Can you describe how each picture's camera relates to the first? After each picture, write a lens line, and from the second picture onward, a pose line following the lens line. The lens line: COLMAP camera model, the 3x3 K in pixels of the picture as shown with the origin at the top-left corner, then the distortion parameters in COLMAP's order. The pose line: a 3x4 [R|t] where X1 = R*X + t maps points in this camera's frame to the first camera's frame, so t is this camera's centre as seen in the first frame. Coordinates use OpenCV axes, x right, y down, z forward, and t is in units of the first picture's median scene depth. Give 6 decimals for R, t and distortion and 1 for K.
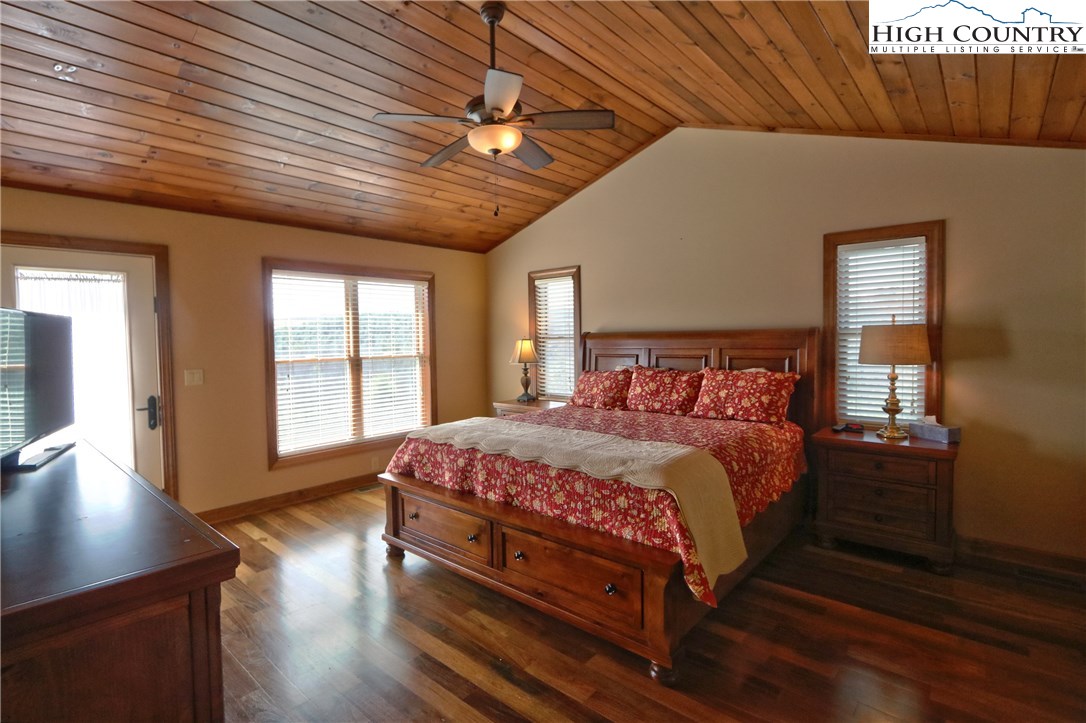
lens RADIAL K [[506.4, 0, 548.5], [0, 506.4, 361.7], [0, 0, 1]] dist [-0.006537, -0.000728]
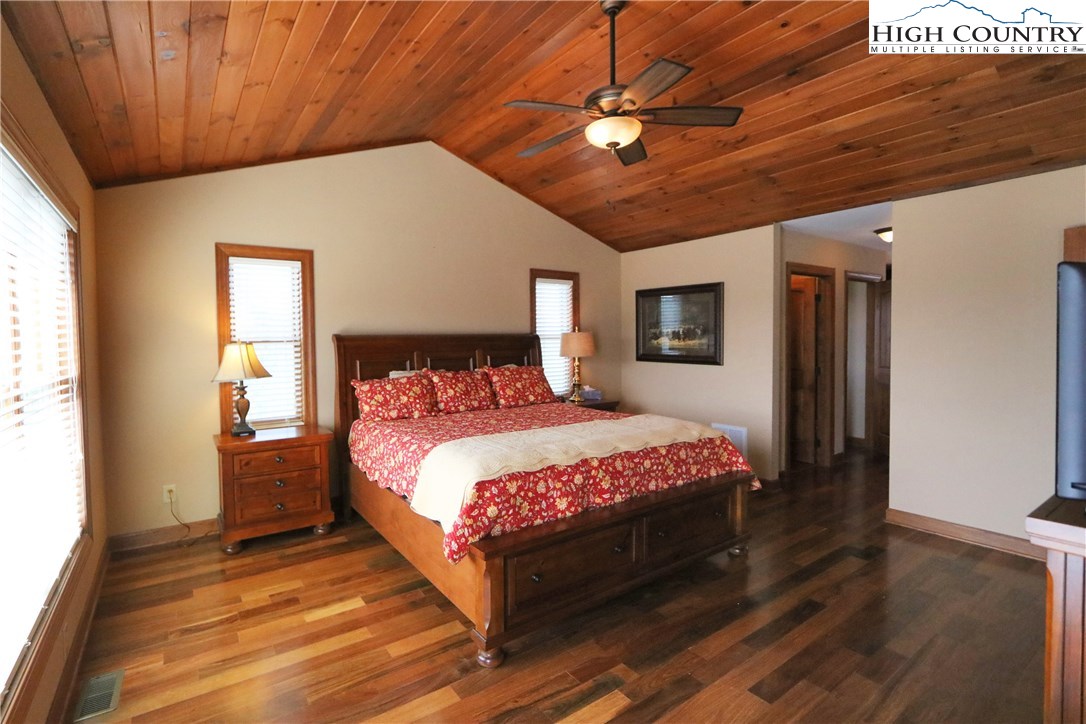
lens RADIAL K [[458.7, 0, 542.2], [0, 458.7, 351.7], [0, 0, 1]] dist [-0.000896, -0.000113]
pose [[0.288946, -0.018501, 0.957167, -0.917087], [0.053360, 0.998570, 0.003194, -0.025049], [-0.955857, 0.050152, 0.289520, 0.800654]]
